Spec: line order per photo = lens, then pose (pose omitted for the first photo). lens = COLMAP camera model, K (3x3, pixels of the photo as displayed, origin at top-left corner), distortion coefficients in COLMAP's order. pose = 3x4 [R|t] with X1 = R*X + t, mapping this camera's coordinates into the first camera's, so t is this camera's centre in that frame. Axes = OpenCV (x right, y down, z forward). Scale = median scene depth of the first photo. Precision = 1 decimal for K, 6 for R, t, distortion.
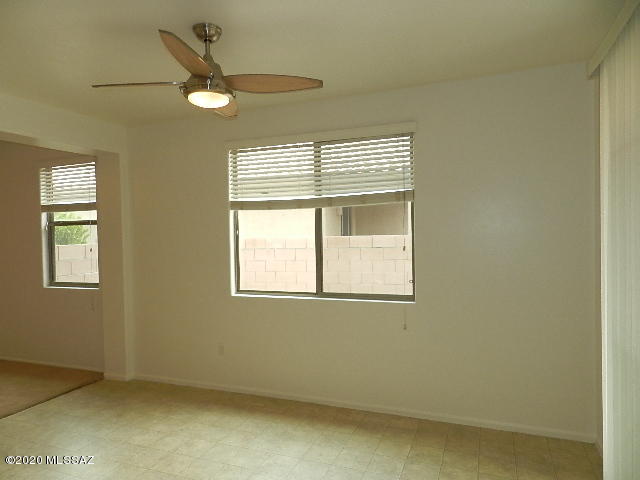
lens RADIAL K [[423.1, 0, 320.0], [0, 423.1, 240.0], [0, 0, 1]] dist [-0.000880, -0.001916]
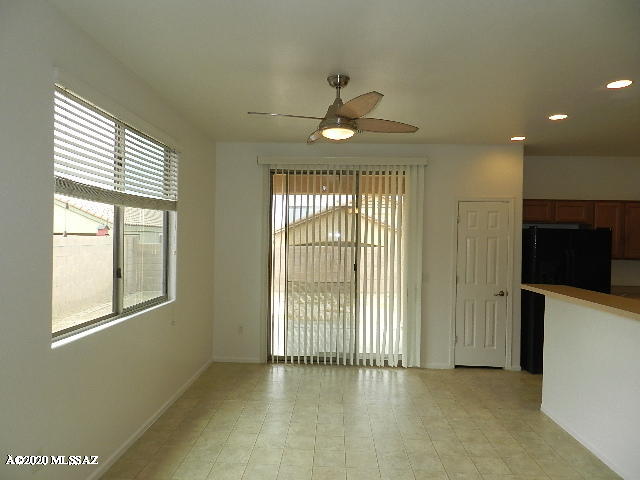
lens RADIAL K [[414.8, 0, 320.0], [0, 414.8, 240.0], [0, 0, 1]] dist [-0.000925, -0.001158]
pose [[-0.306866, 0.005893, 0.951734, -0.905992], [-0.004476, 0.999961, -0.007635, -0.008754], [-0.951742, -0.006603, -0.306828, 0.909468]]
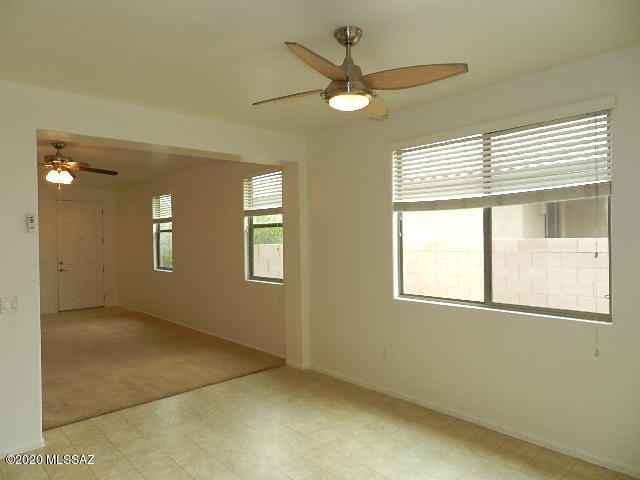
lens RADIAL K [[423.8, 0, 320.0], [0, 423.8, 240.0], [0, 0, 1]] dist [0.004091, -0.000466]
pose [[0.898122, 0.009048, -0.439653, 0.075326], [-0.010057, 0.999949, 0.000035, -0.003192], [0.439631, 0.004390, 0.898168, 0.042344]]
